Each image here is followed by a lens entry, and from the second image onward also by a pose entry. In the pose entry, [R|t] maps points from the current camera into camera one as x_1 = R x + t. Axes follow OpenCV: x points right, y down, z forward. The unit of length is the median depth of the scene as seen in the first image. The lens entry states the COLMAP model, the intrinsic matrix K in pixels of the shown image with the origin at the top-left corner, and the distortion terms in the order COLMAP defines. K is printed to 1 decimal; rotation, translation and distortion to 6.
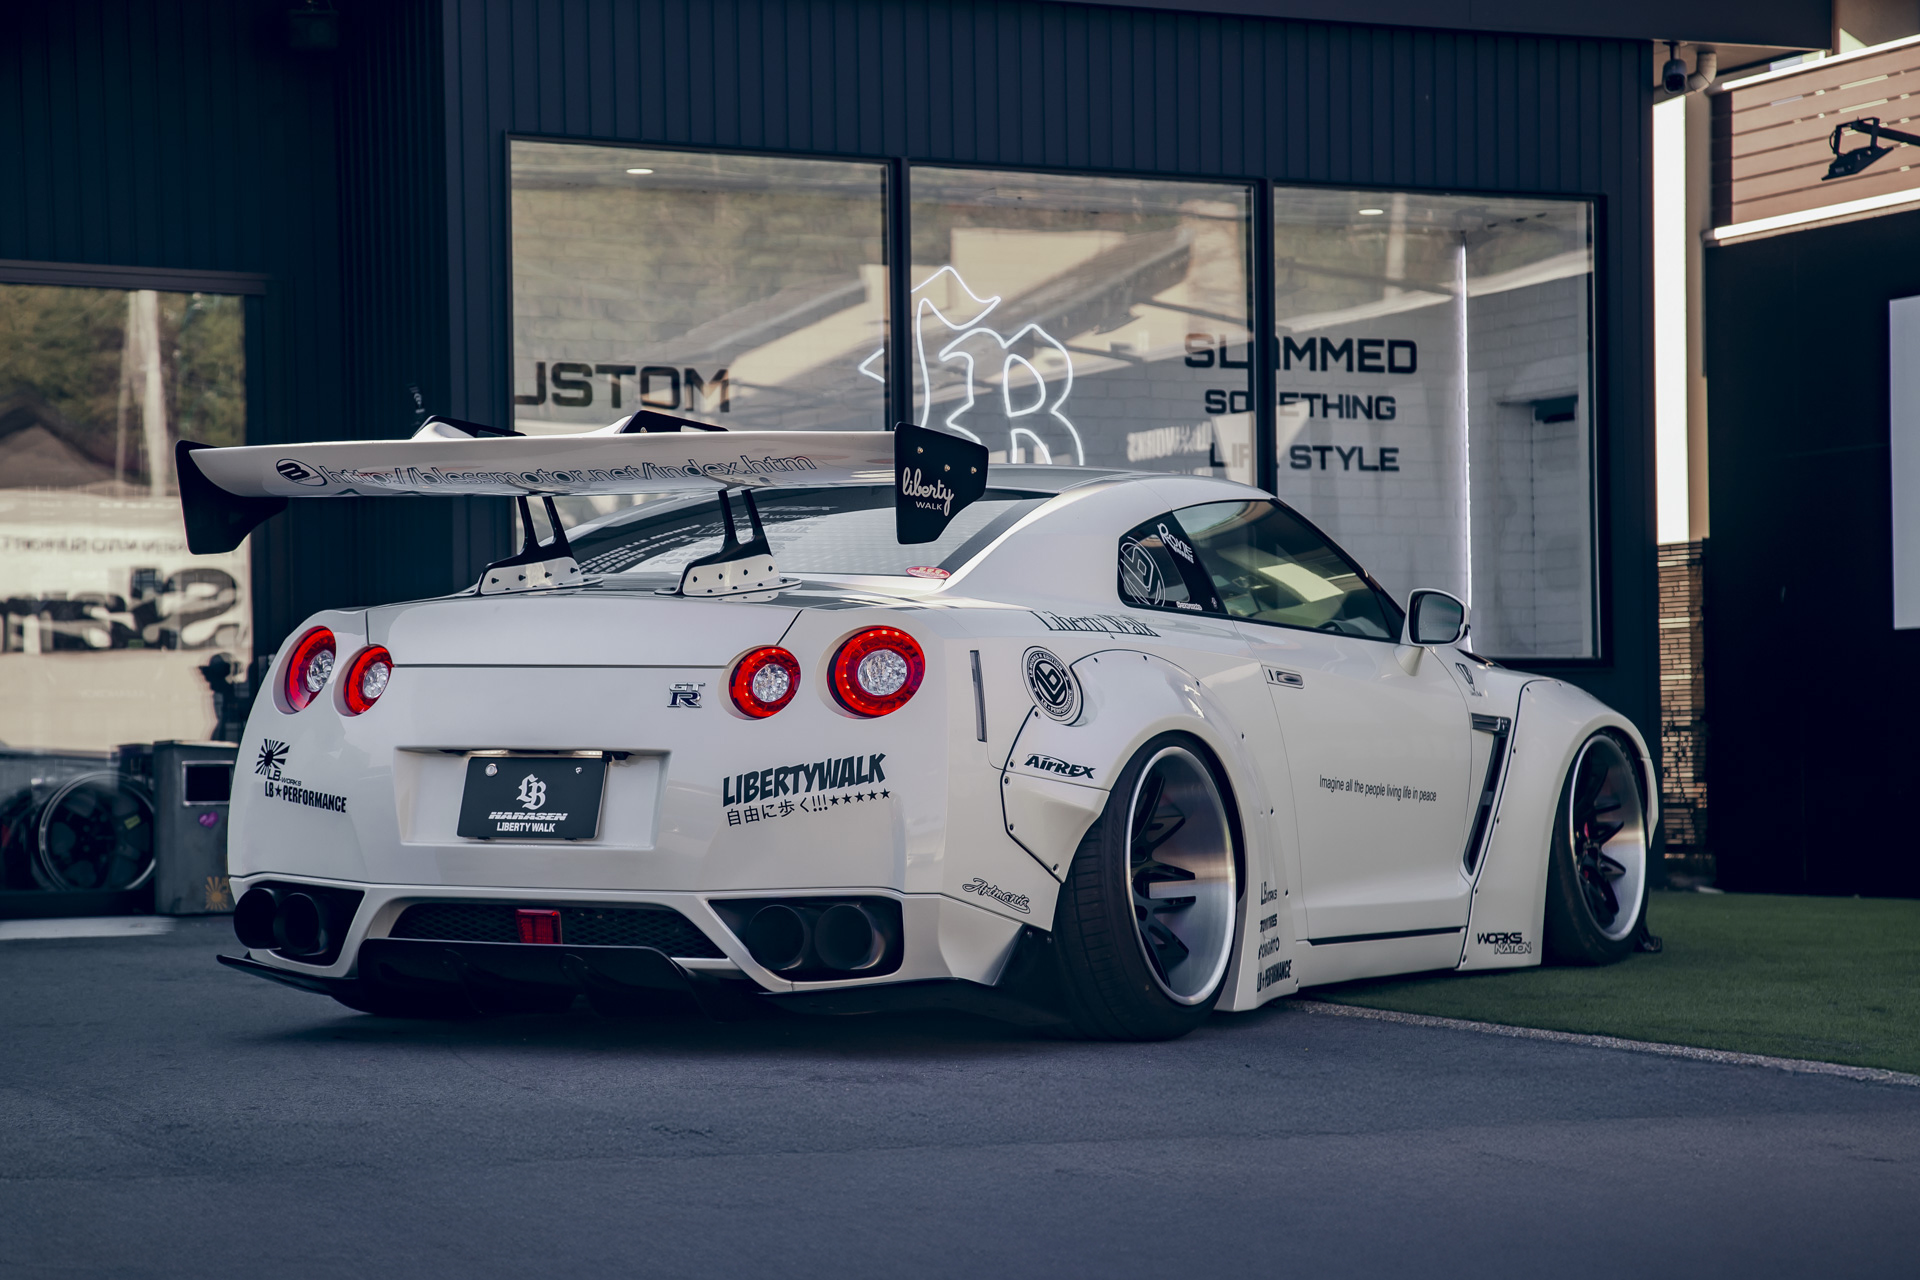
lens RADIAL K [[4718.4, 0, 983.9], [0, 4718.4, 640.7], [0, 0, 1]] dist [0.402678, 0.841680]
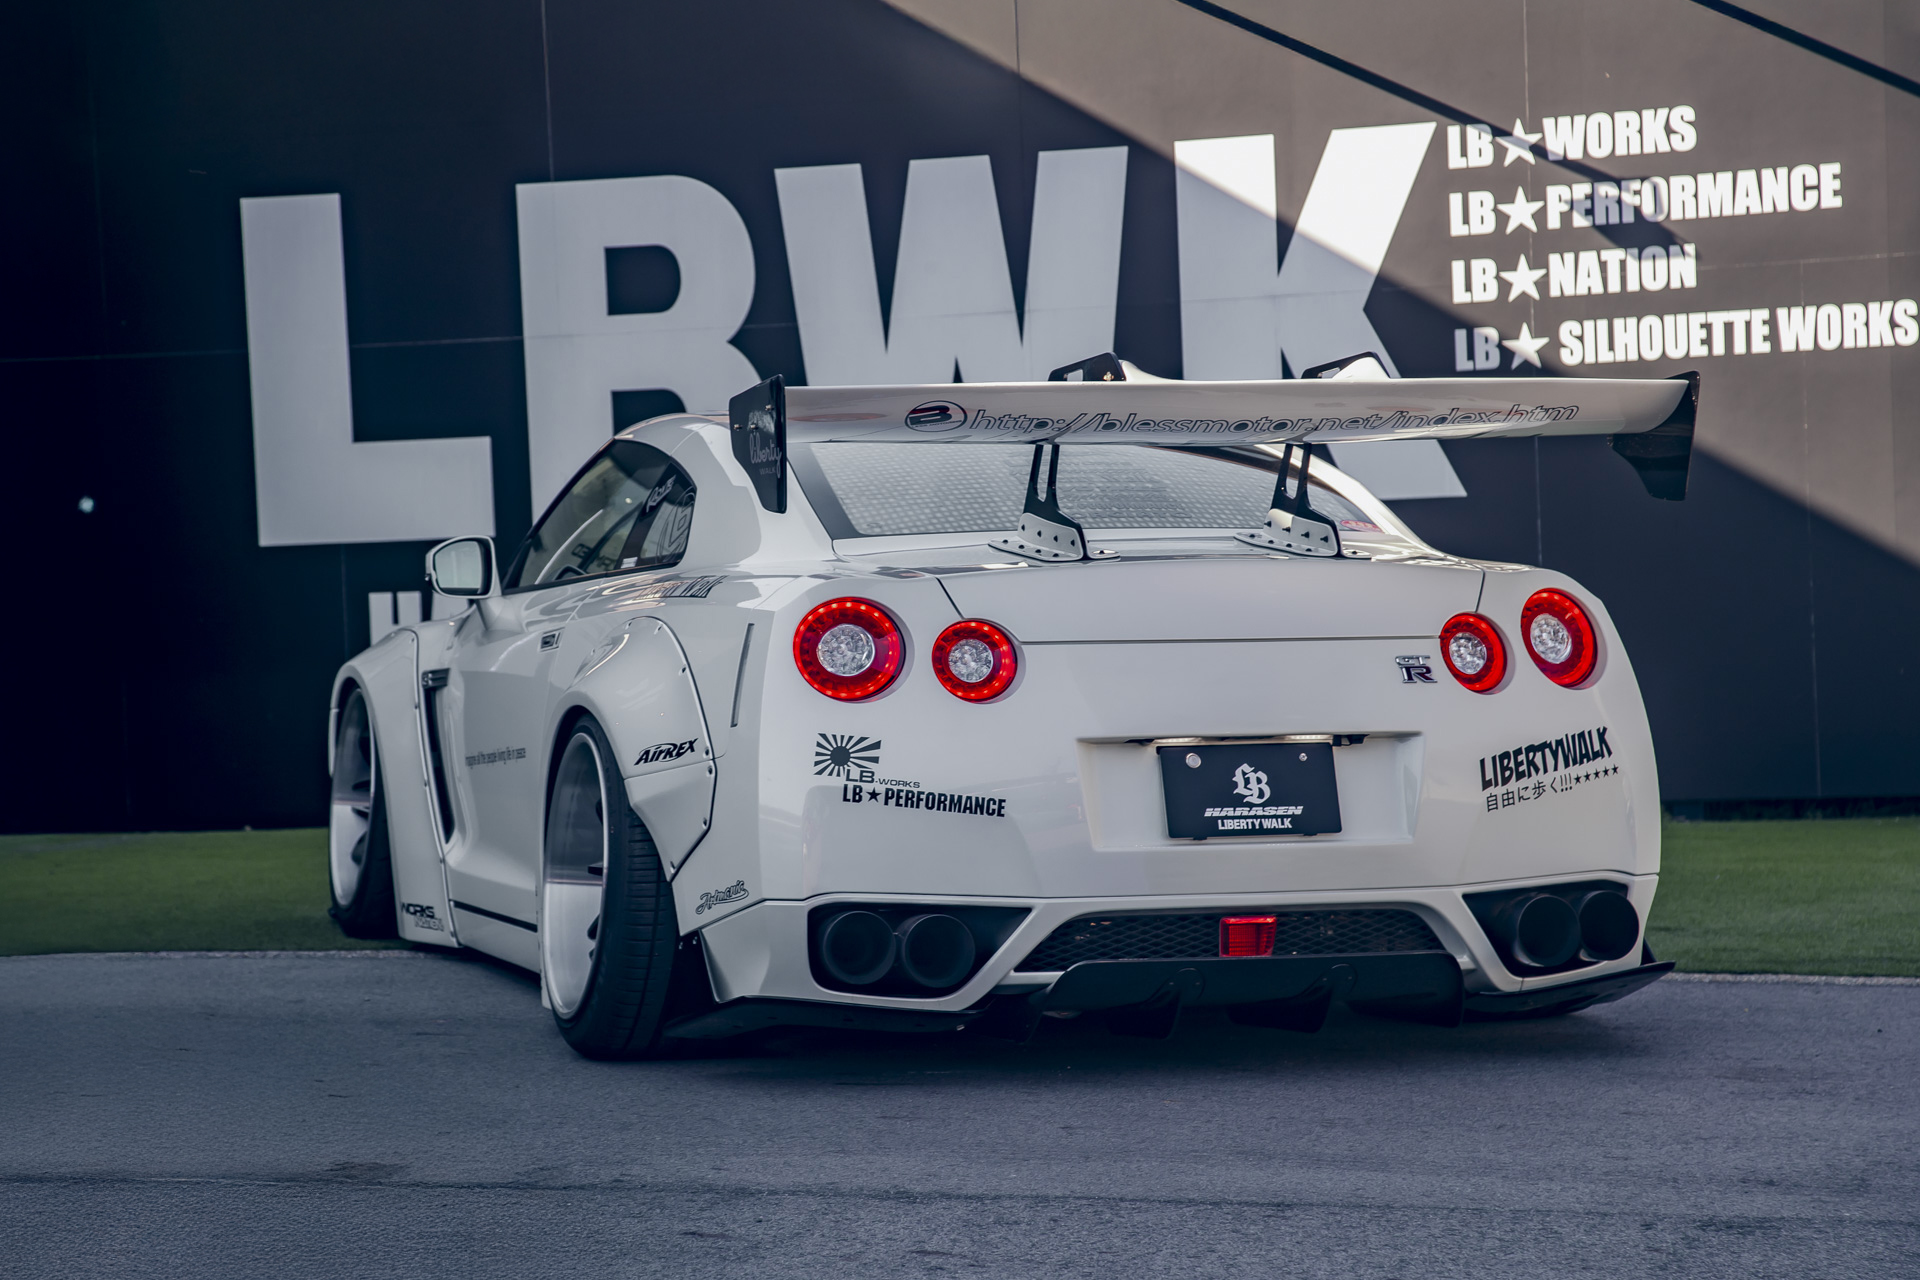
lens RADIAL K [[4896.6, 0, 960.0], [0, 4896.6, 640.0], [0, 0, 1]] dist [0.519404, 0.162338]
pose [[0.704309, -0.025738, 0.709427, -0.789271], [0.007149, 0.999549, 0.029165, -0.022031], [-0.709857, -0.015470, 0.704176, 0.401049]]
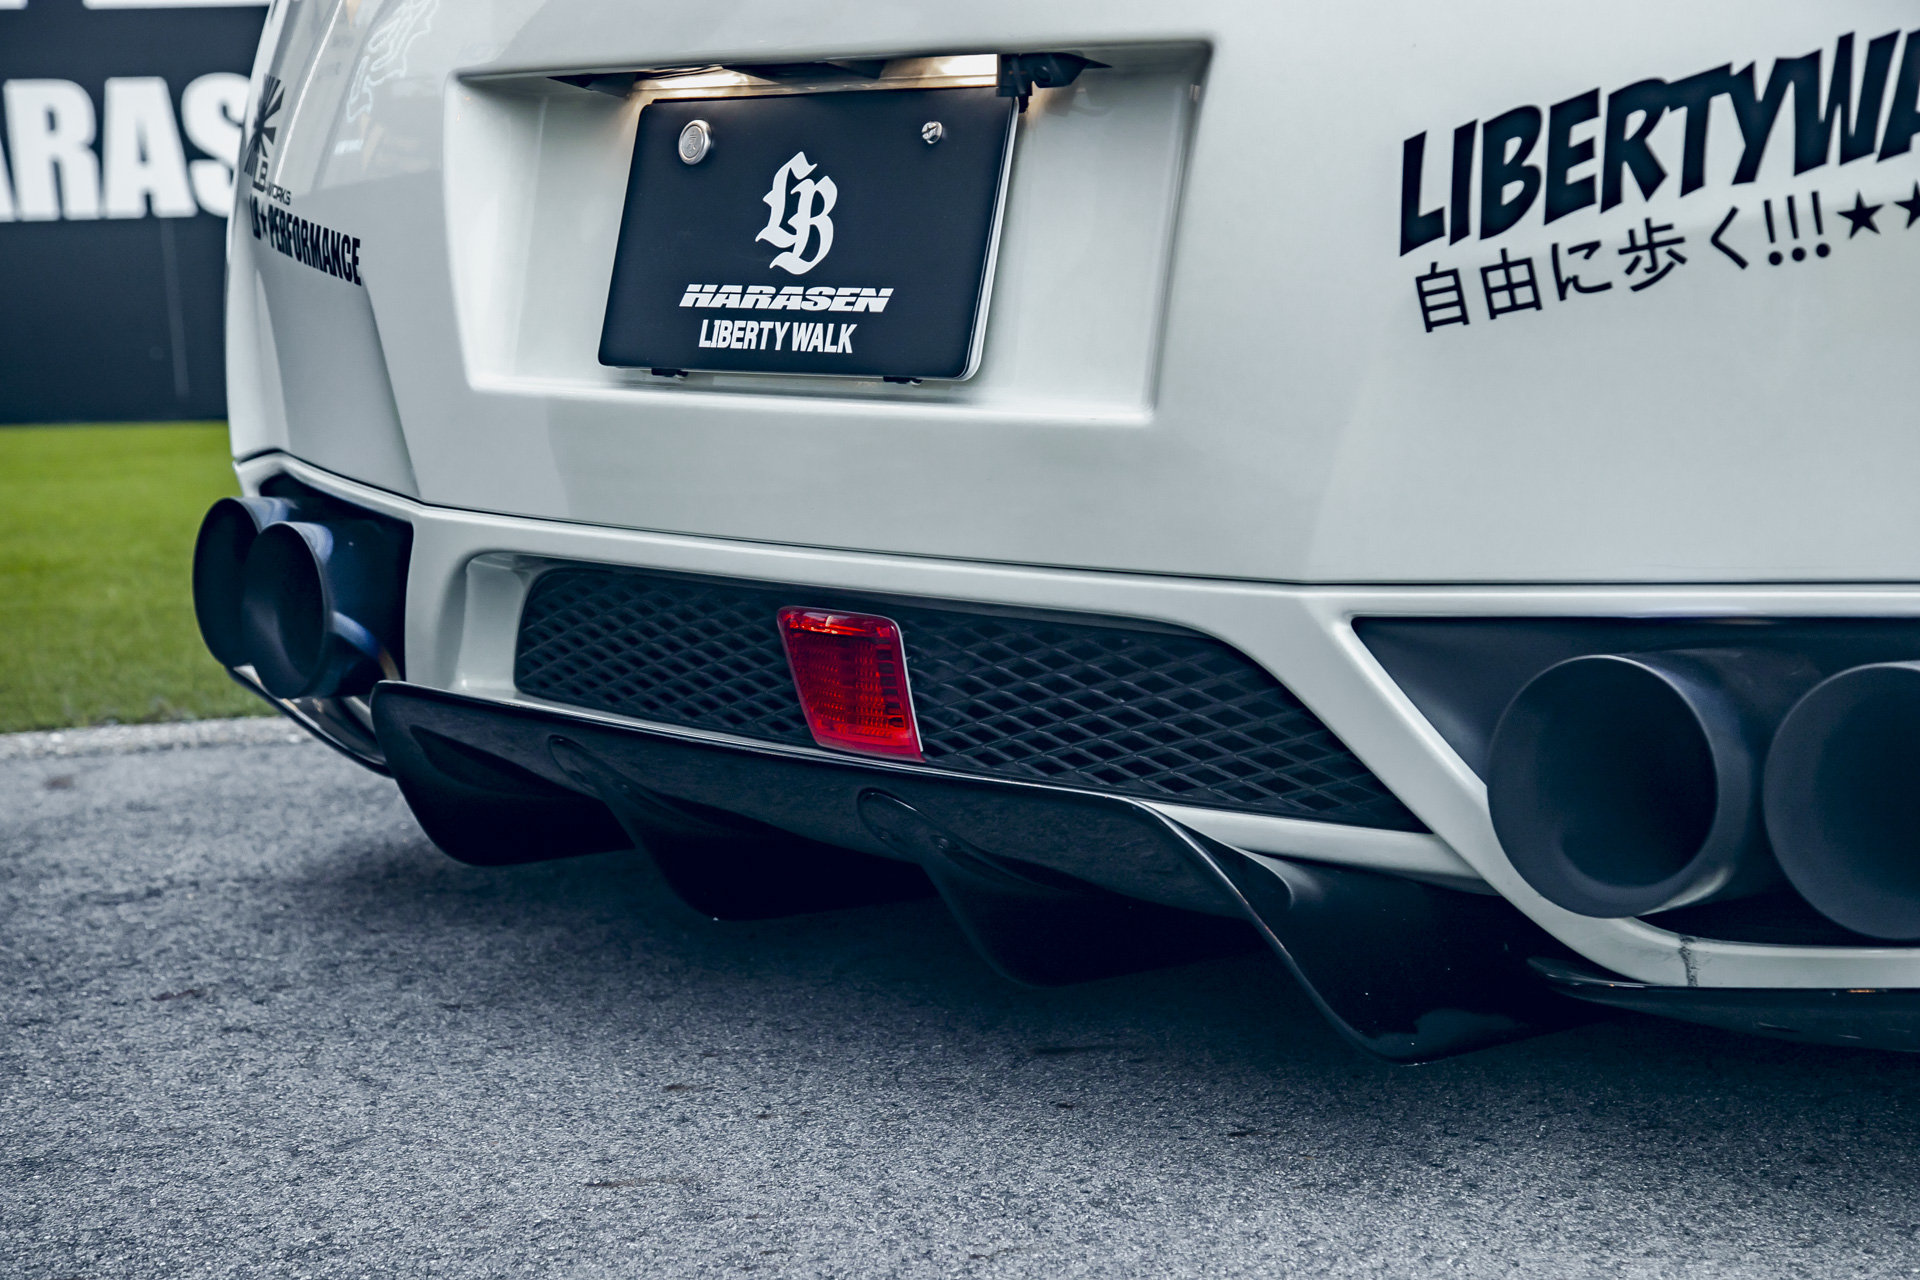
lens RADIAL K [[3612.0, 0, 960.0], [0, 3612.0, 640.0], [0, 0, 1]] dist [0.331614, -0.302229]
pose [[0.949129, 0.016652, -0.314448, -0.016000], [0.027869, 0.990240, 0.136557, 0.028036], [0.313653, -0.138374, 0.939401, 0.800426]]
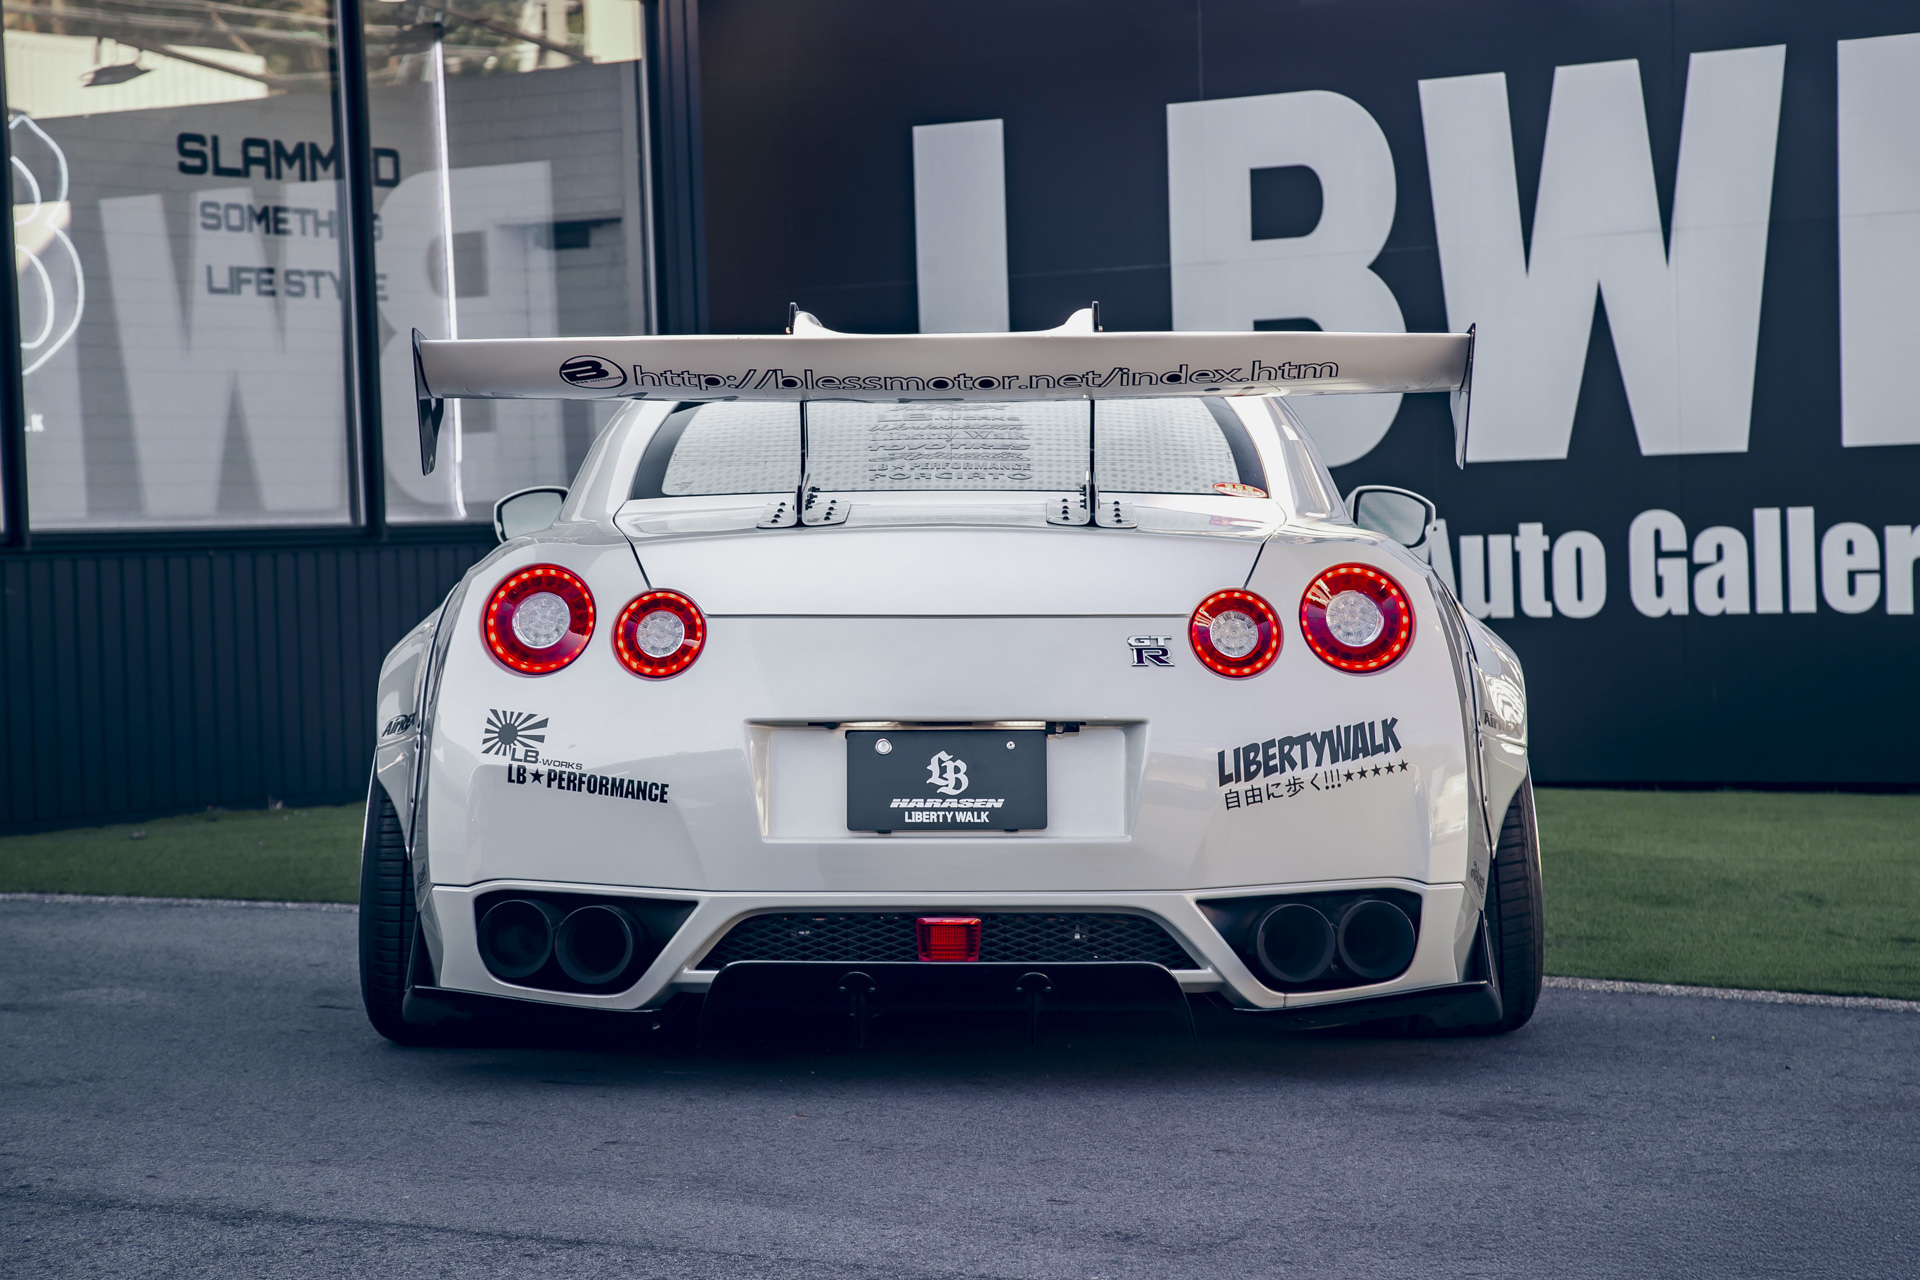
lens RADIAL K [[5077.2, 0, 960.0], [0, 5077.2, 640.0], [0, 0, 1]] dist [0.598610, -0.124370]
pose [[0.887250, -0.022747, 0.460727, -0.499019], [0.002715, 0.999024, 0.044096, -0.029475], [-0.461280, -0.037874, 0.886446, 0.232543]]
